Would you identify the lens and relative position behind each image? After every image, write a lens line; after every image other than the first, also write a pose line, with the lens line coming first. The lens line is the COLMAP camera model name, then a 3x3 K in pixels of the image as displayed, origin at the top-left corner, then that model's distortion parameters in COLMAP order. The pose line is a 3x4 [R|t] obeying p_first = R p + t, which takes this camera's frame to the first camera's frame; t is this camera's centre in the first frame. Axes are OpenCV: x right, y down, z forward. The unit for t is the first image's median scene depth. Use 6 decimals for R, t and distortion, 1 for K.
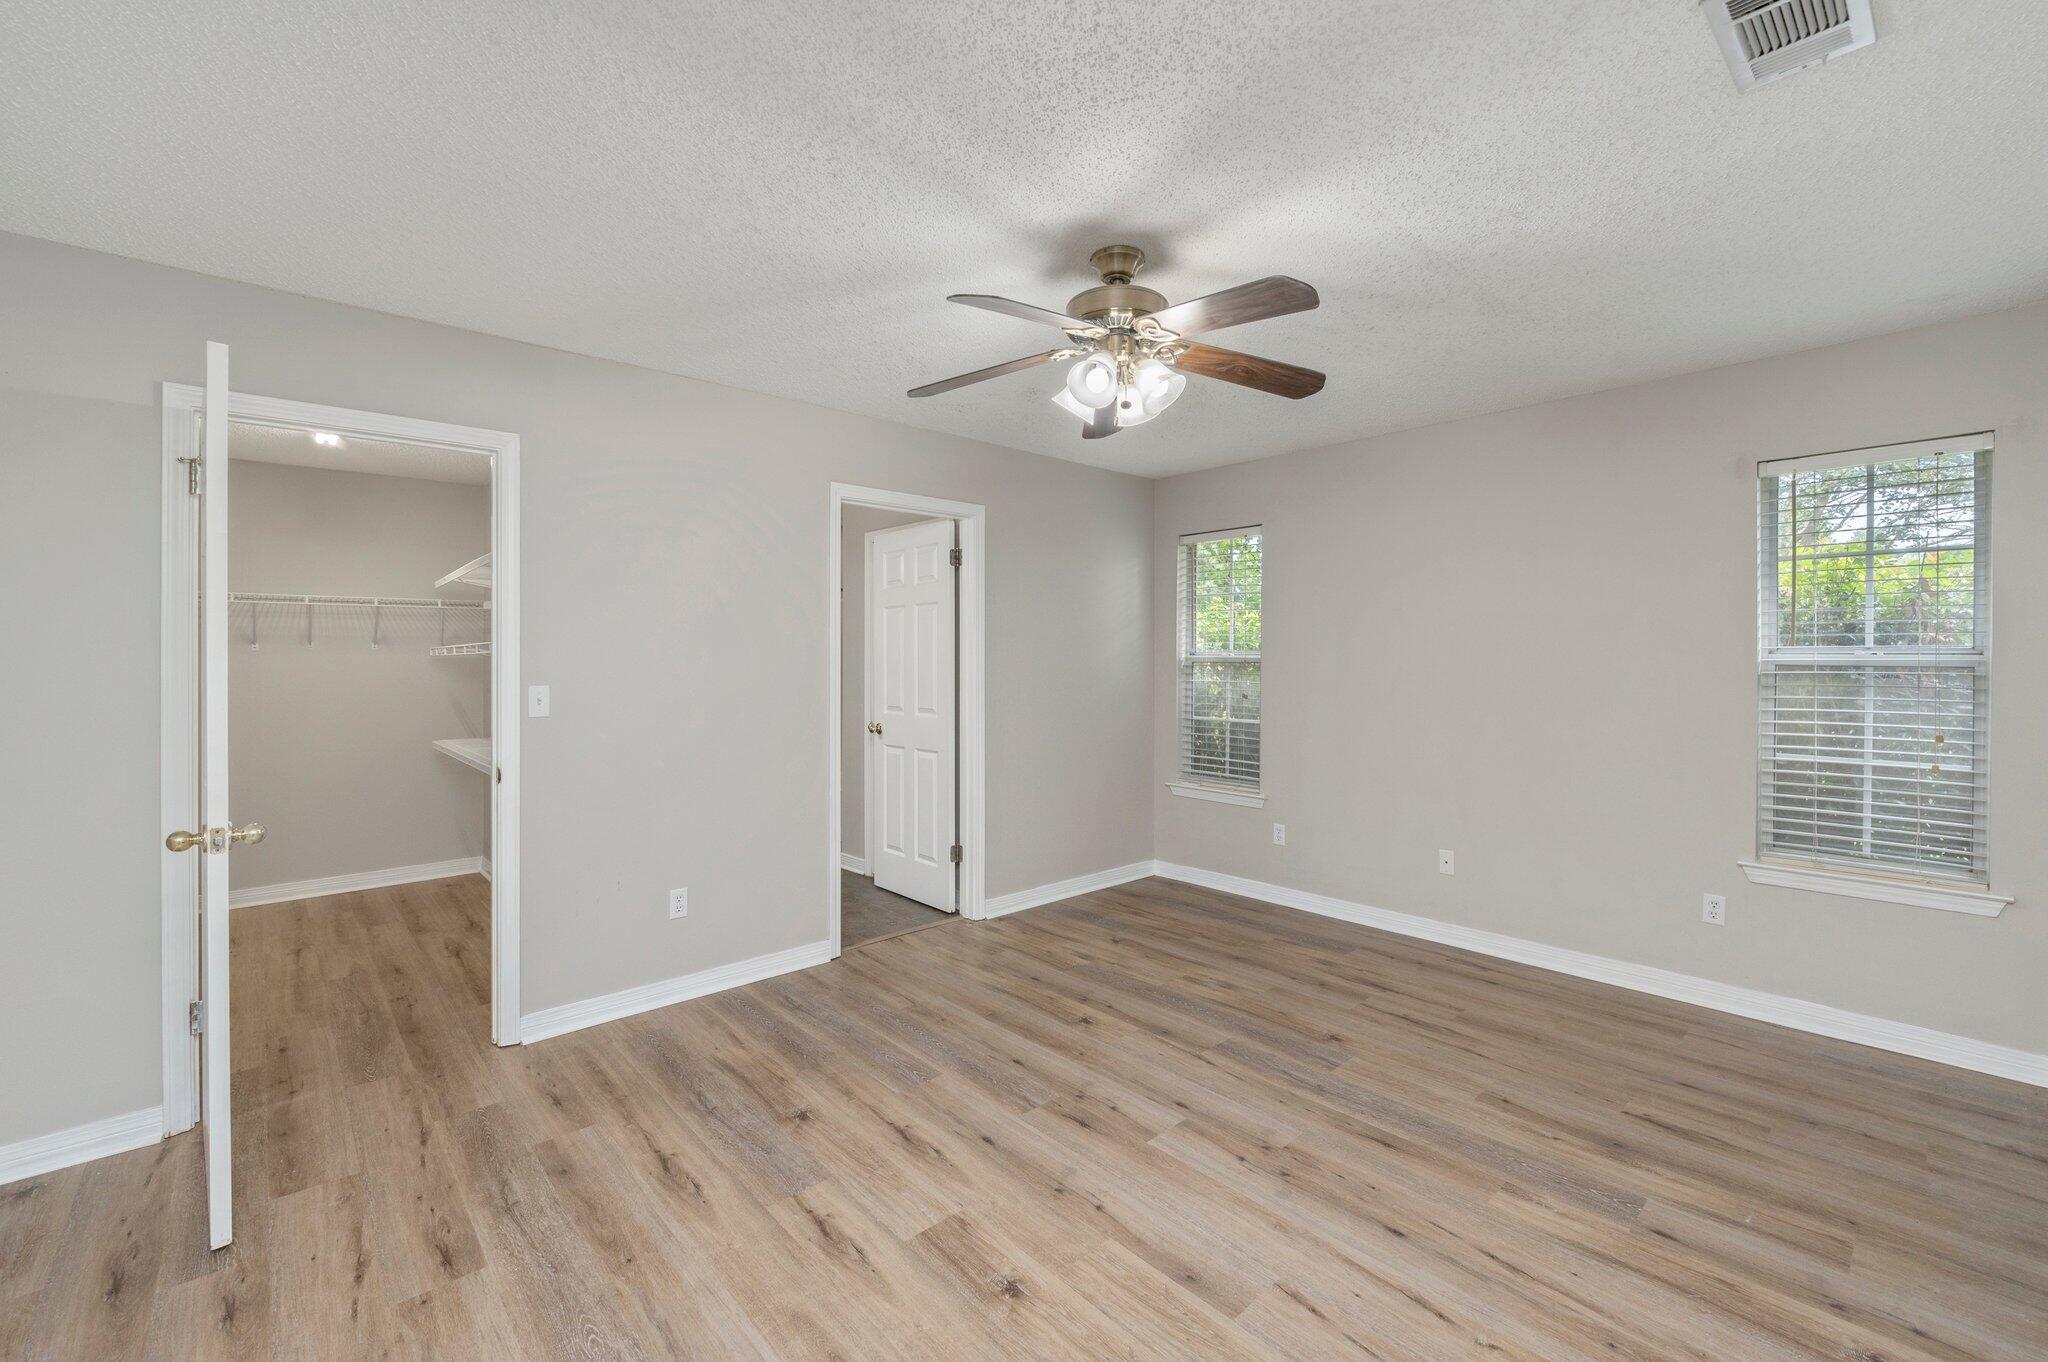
lens RADIAL K [[834.3, 0, 1021.3], [0, 834.3, 673.1], [0, 0, 1]] dist [-0.001555, 0.000399]
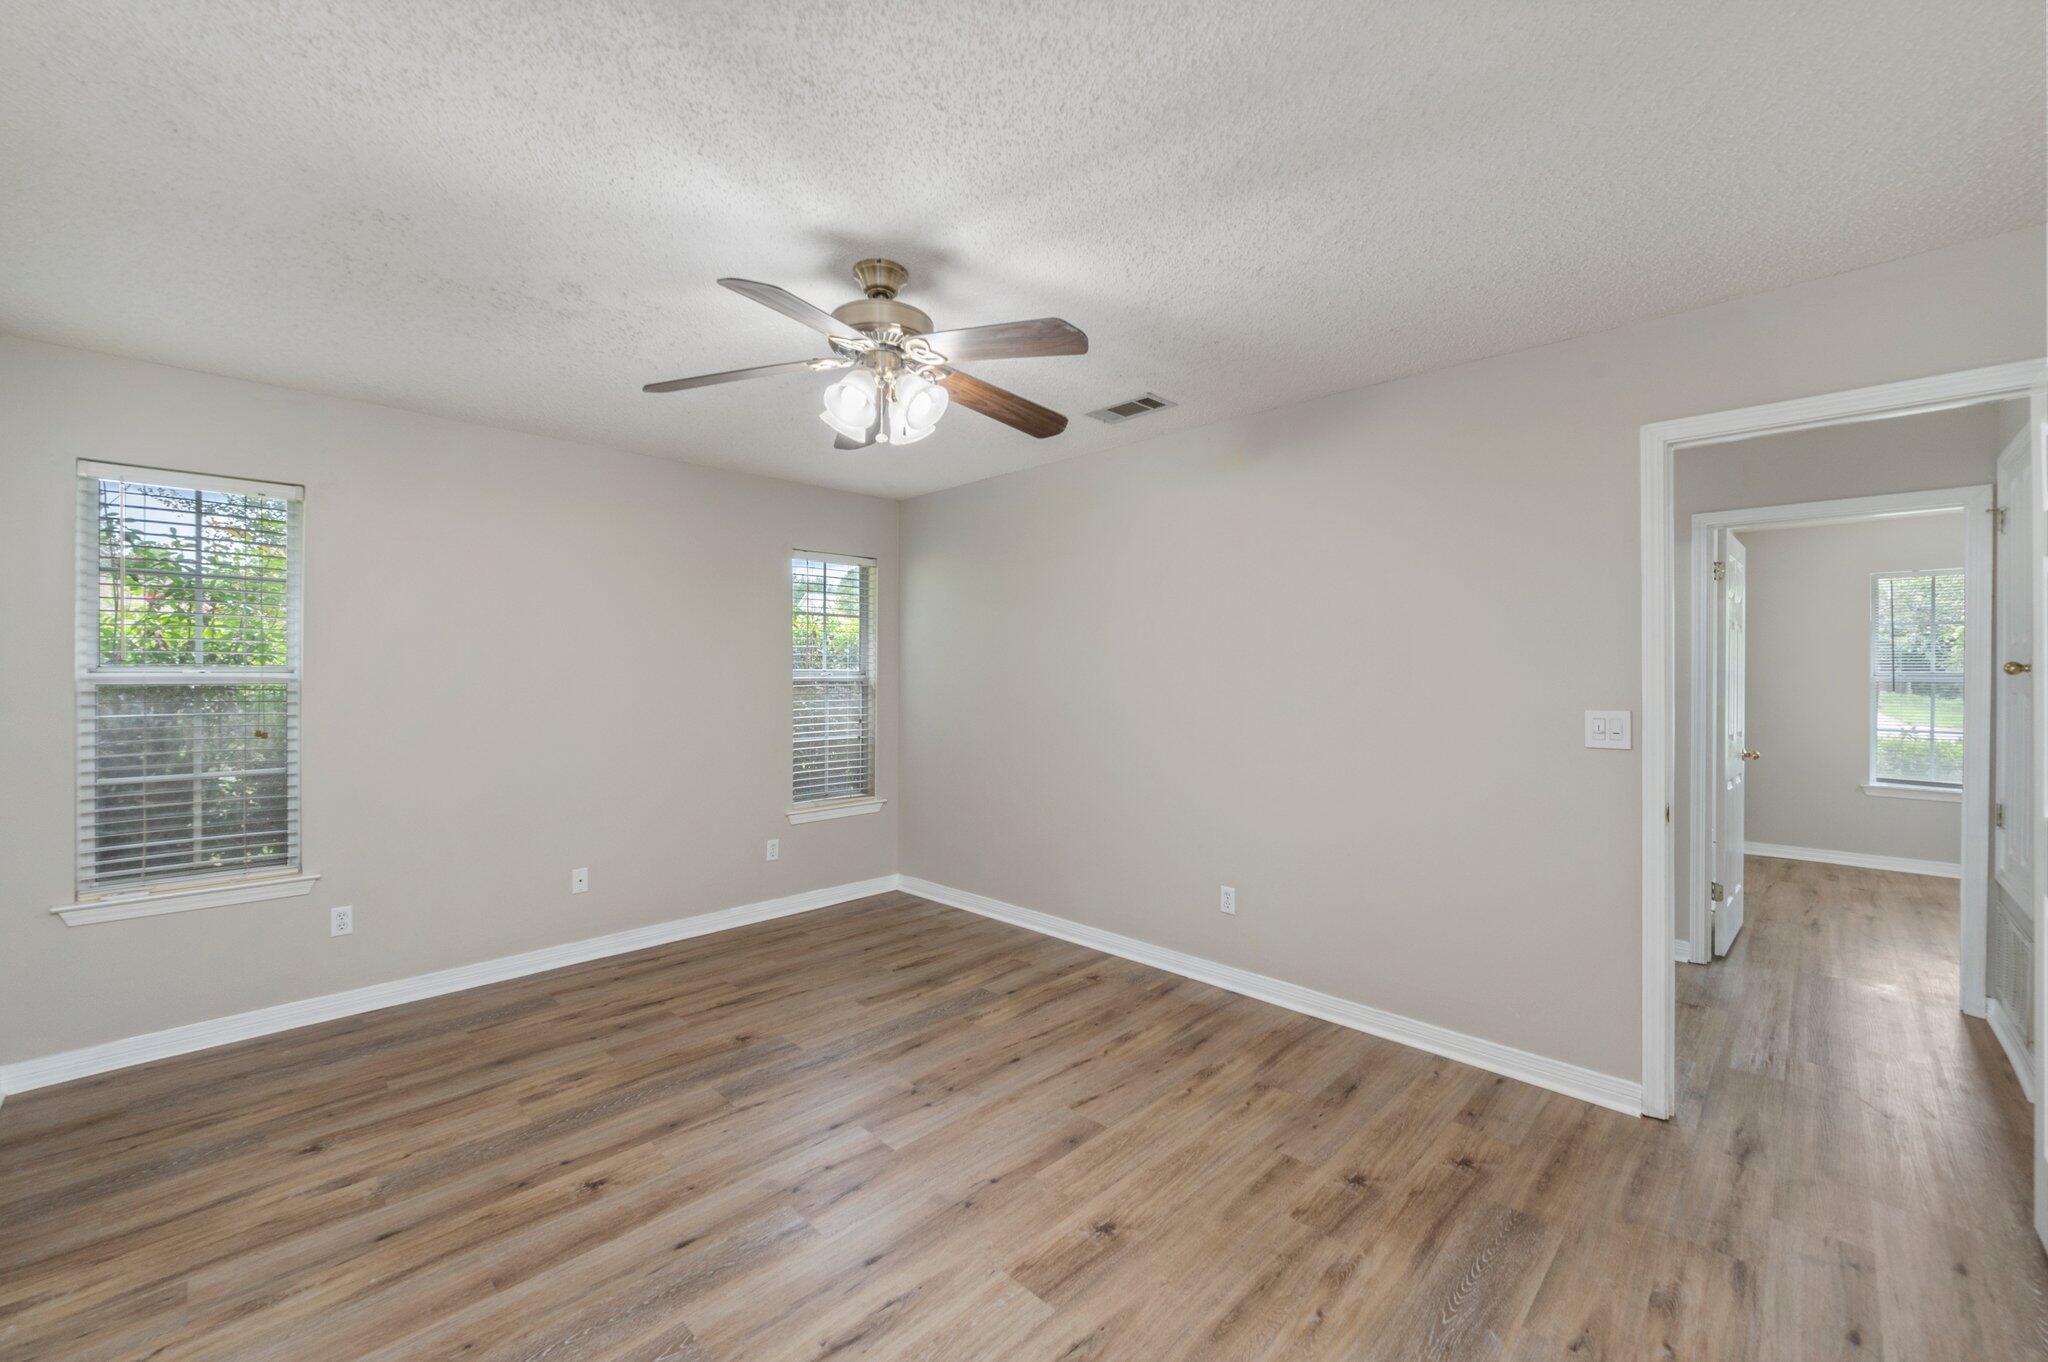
lens RADIAL K [[834.3, 0, 1014.9], [0, 834.3, 680.7], [0, 0, 1]] dist [-0.001555, 0.000399]
pose [[-0.057304, -0.004793, 0.998345, -0.660394], [0.017063, 0.999838, 0.005779, -0.012185], [-0.998211, 0.017366, -0.057213, 0.680665]]
